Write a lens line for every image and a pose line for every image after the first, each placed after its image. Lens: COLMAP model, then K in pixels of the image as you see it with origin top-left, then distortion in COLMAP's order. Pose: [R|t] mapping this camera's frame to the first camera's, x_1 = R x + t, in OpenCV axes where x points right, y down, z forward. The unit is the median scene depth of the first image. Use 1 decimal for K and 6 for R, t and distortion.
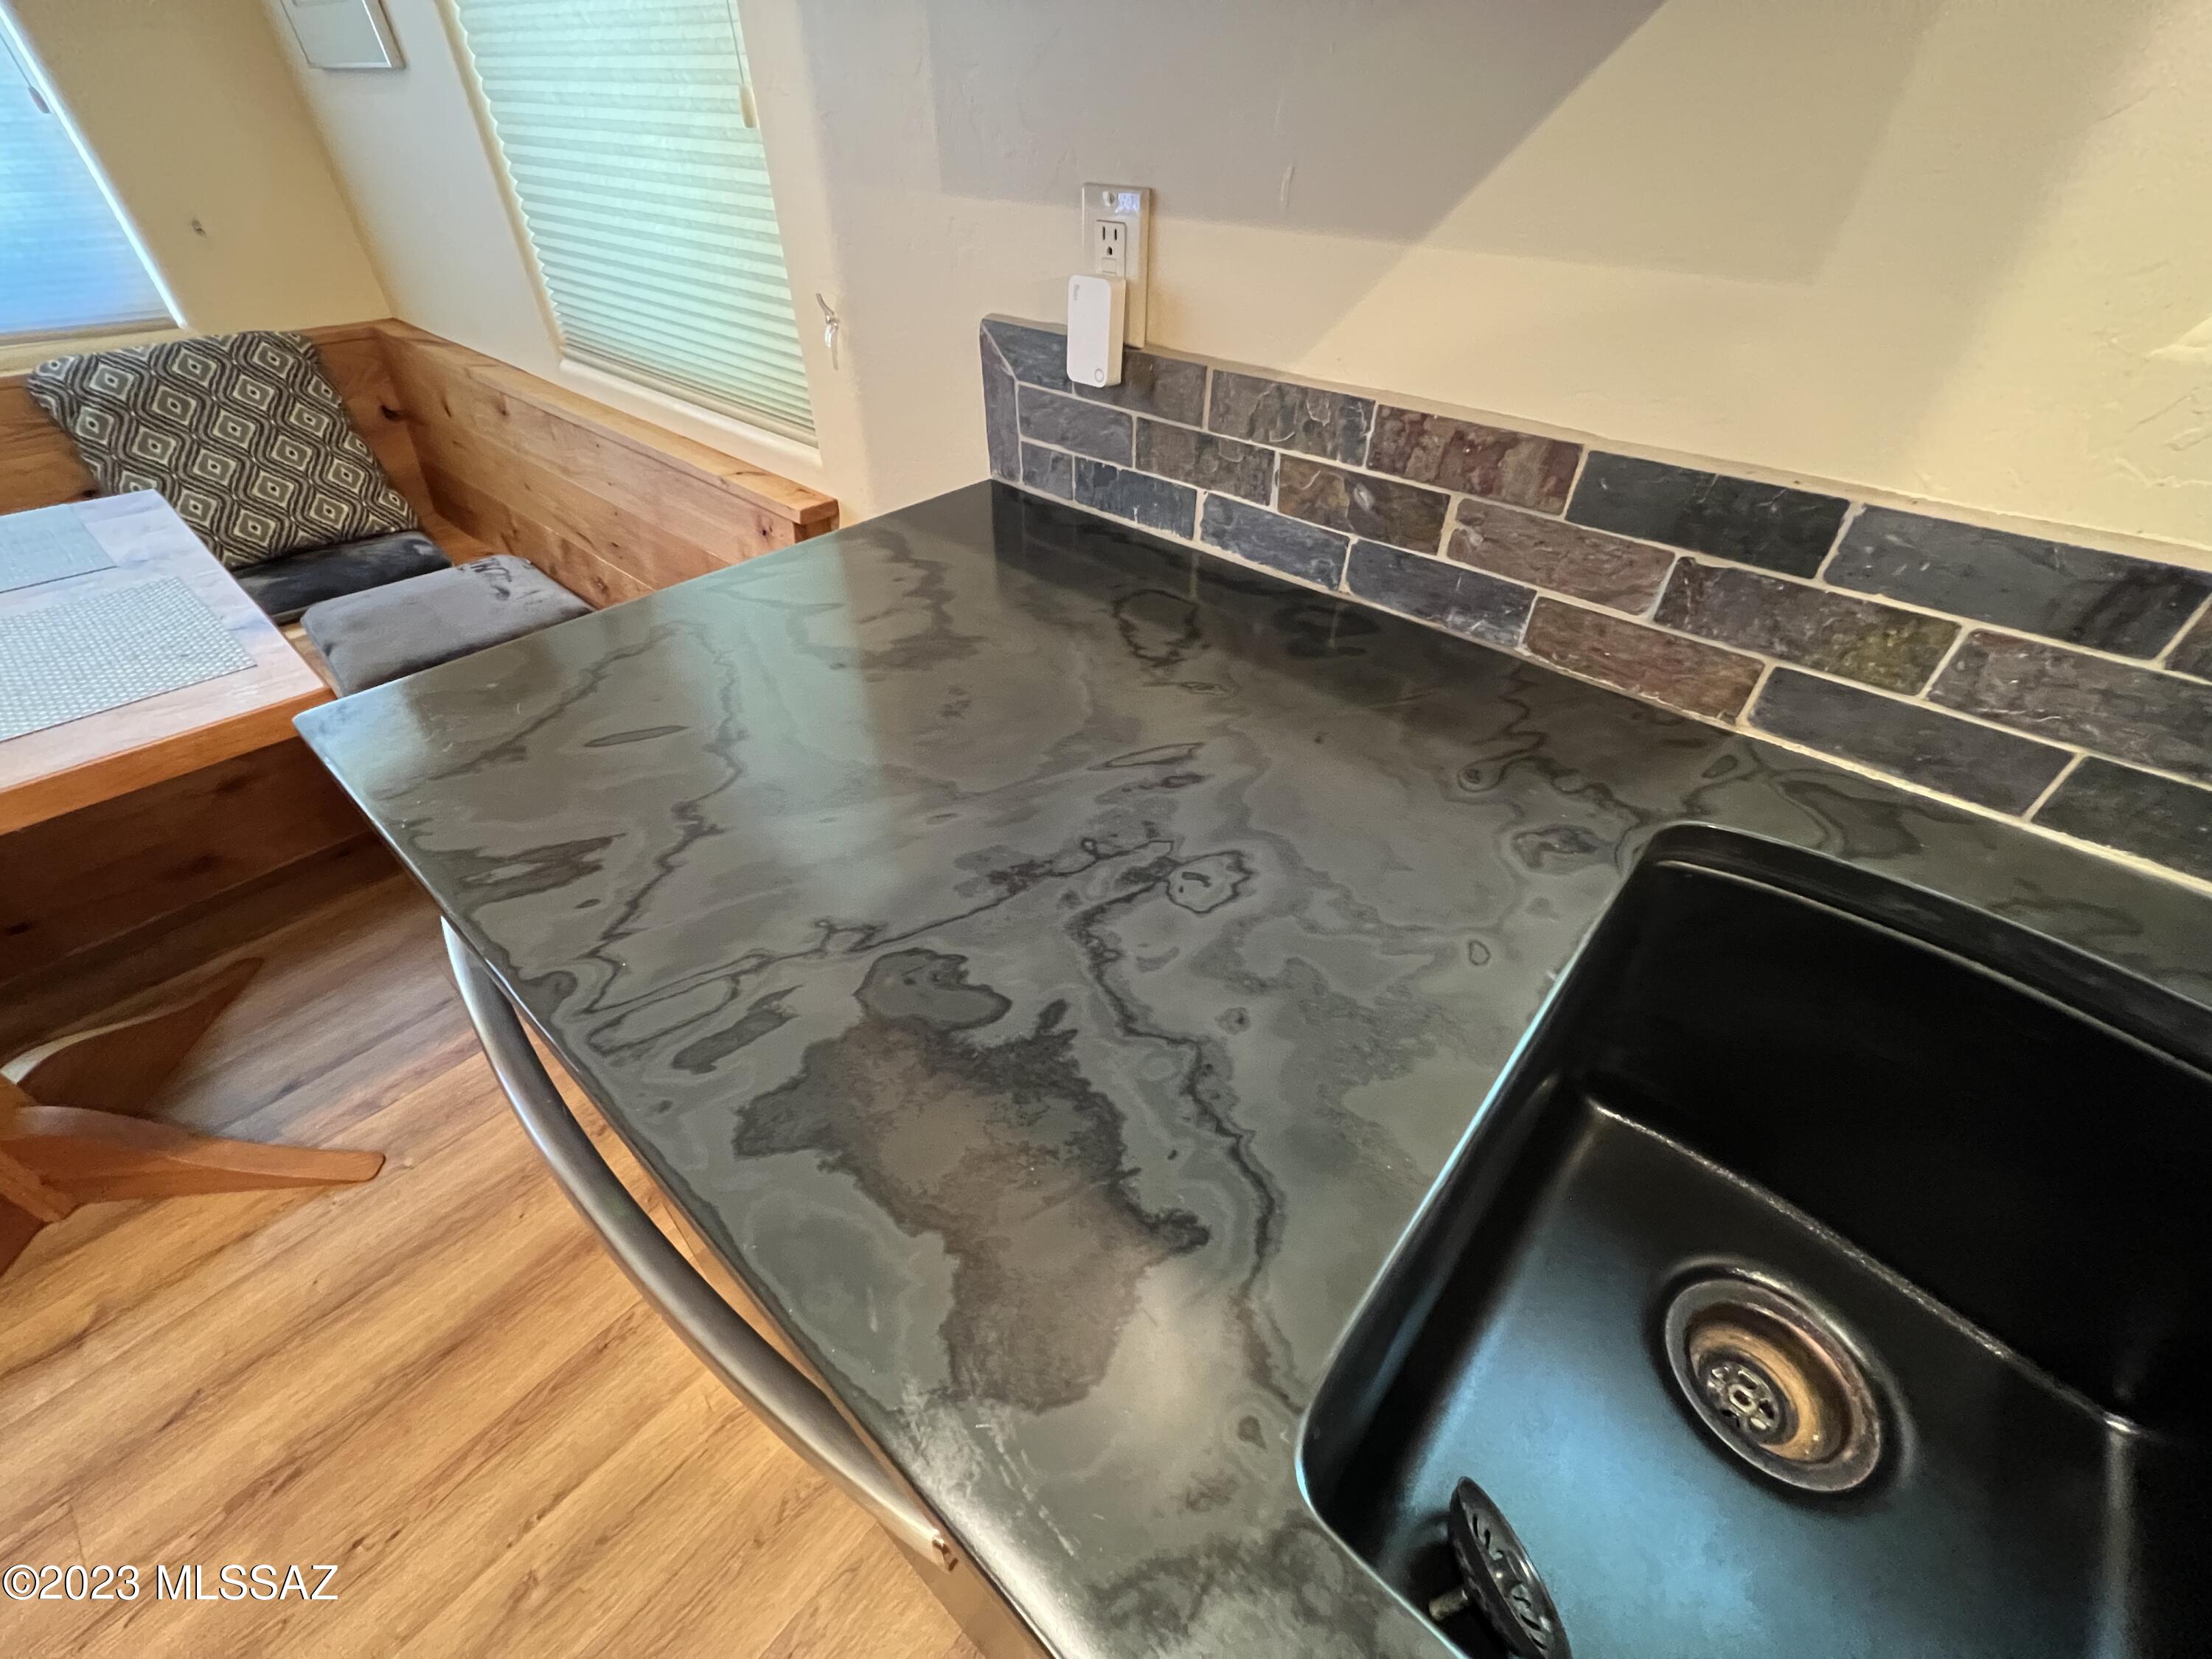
lens RADIAL K [[885.5, 0, 1110.2], [0, 885.5, 818.8], [0, 0, 1]] dist [-0.001007, 0.000306]
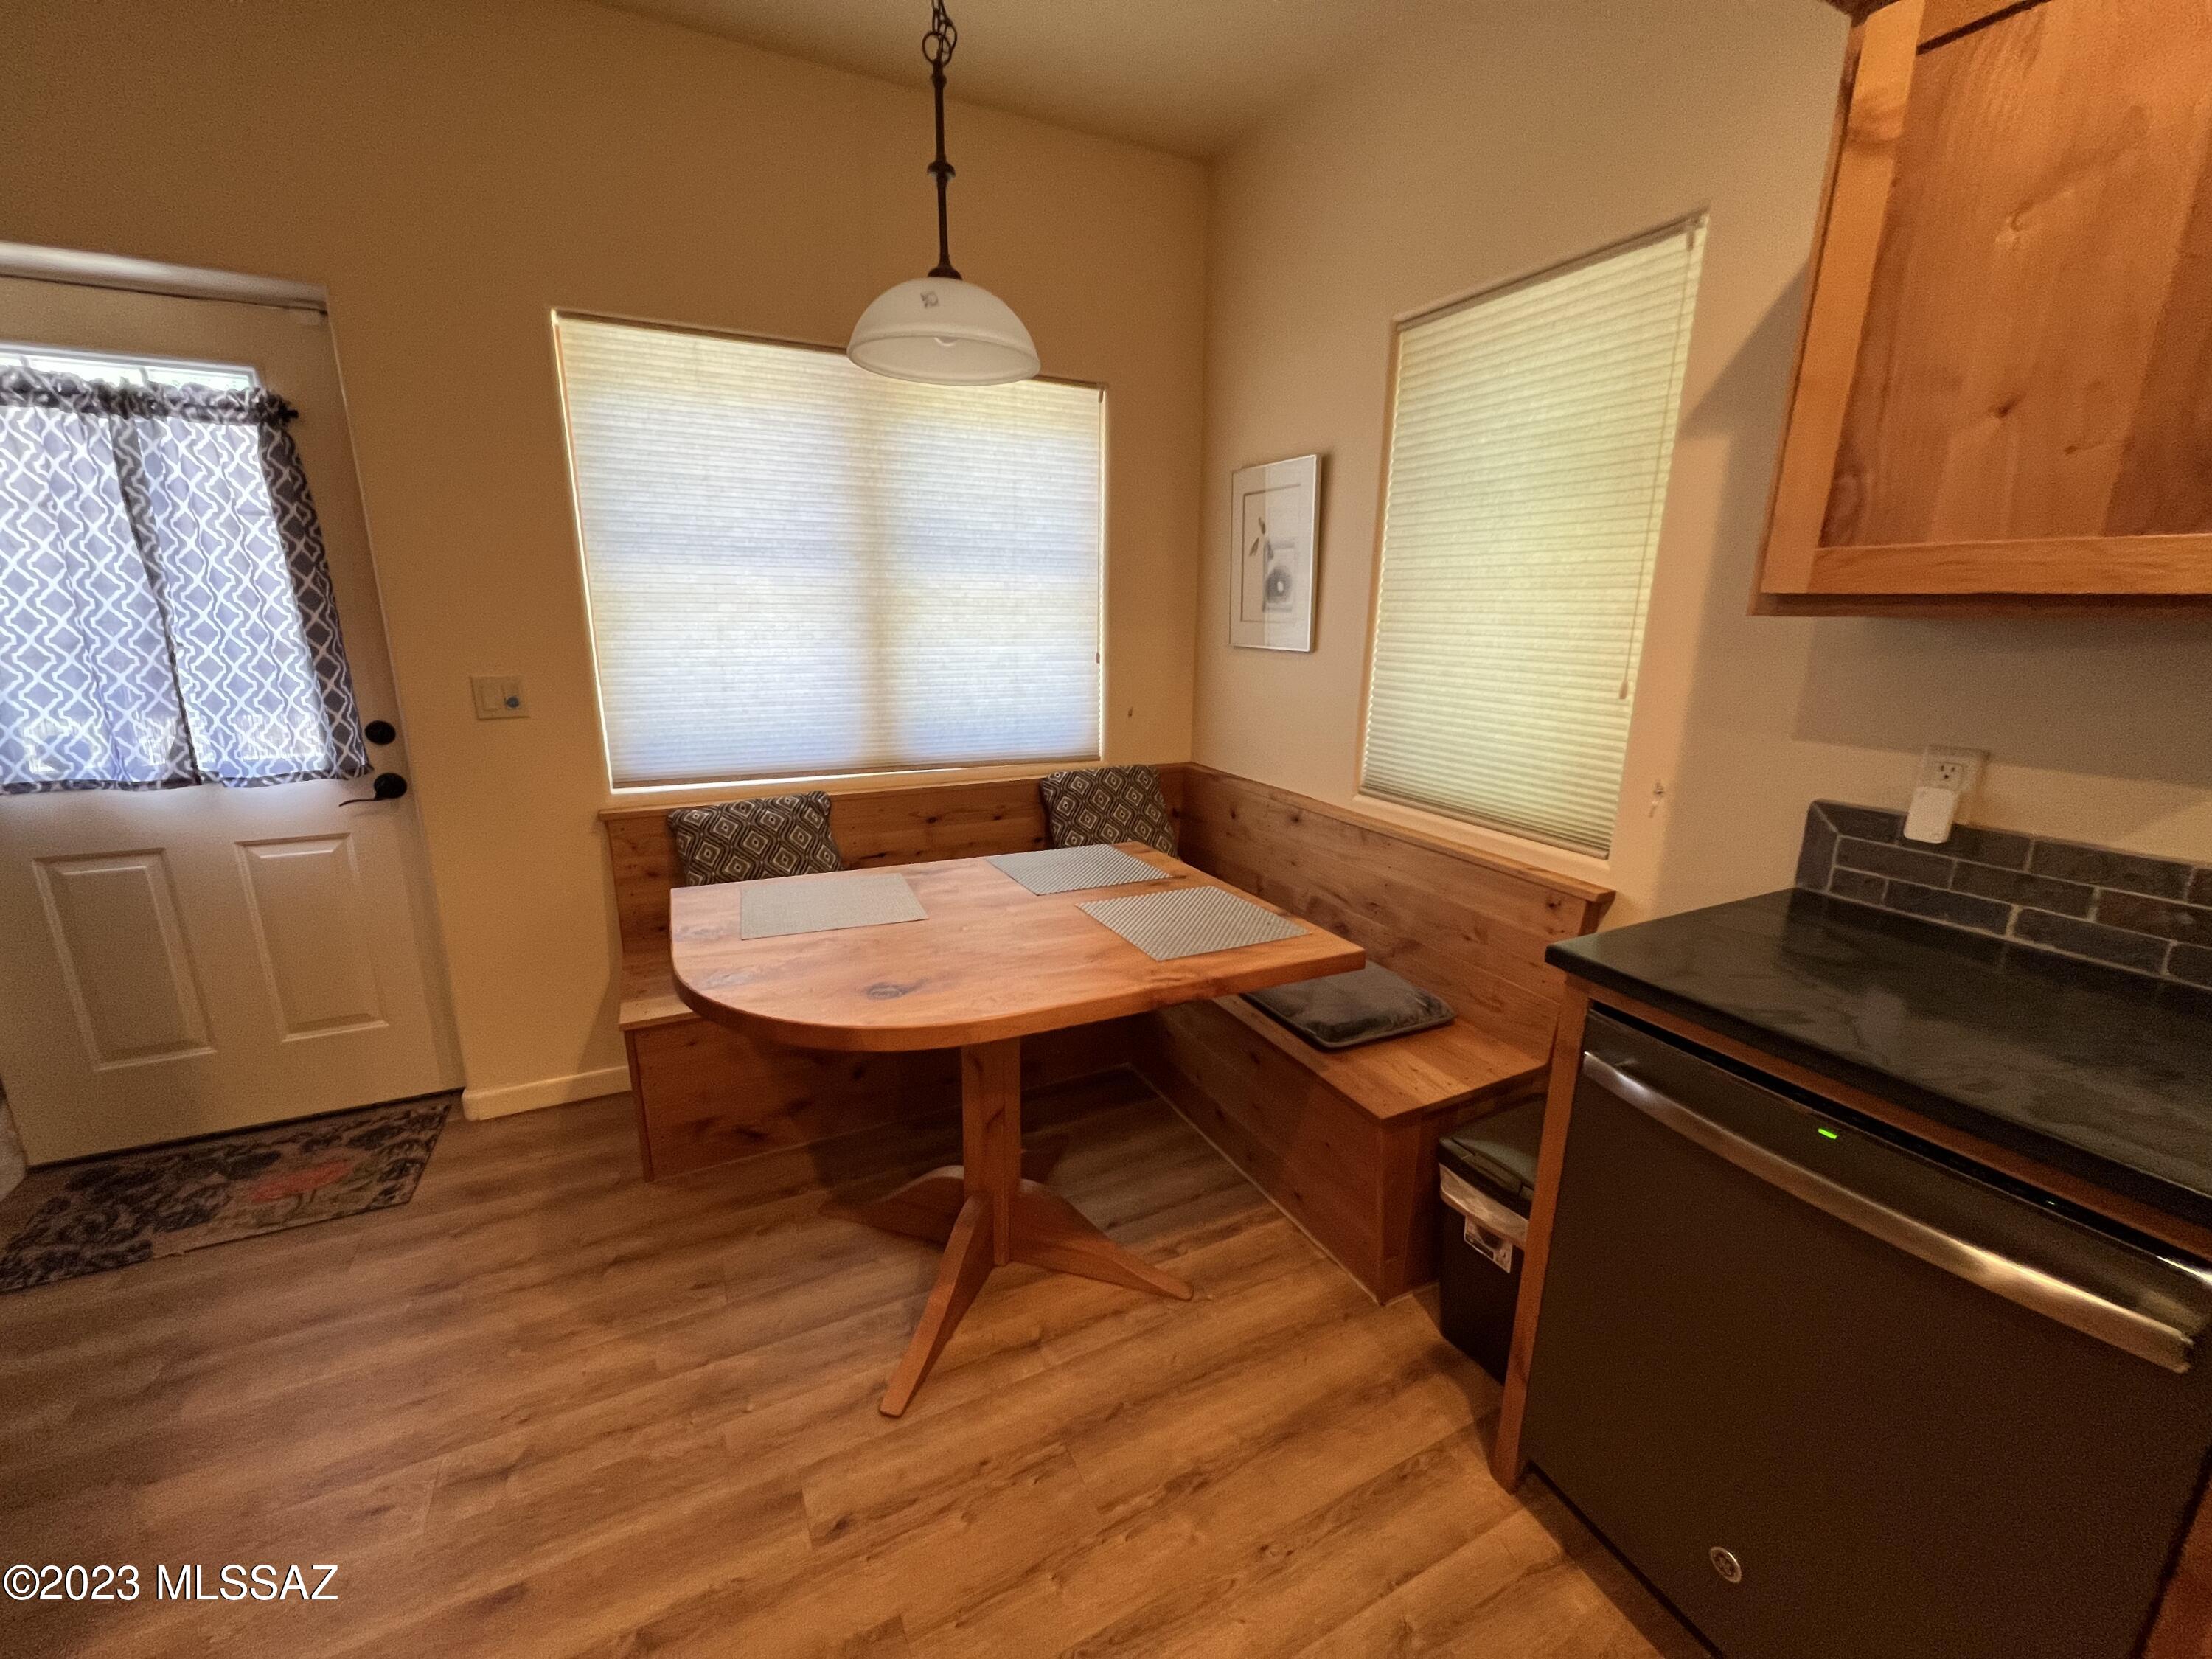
lens RADIAL K [[885.4, 0, 1103.5], [0, 885.4, 824.6], [0, 0, 1]] dist [-0.000429, 0.000240]
pose [[0.926292, 0.090790, -0.365706, -0.762869], [-0.242193, 0.886958, -0.393253, 0.476097], [0.288662, 0.452838, 0.843571, -0.812703]]
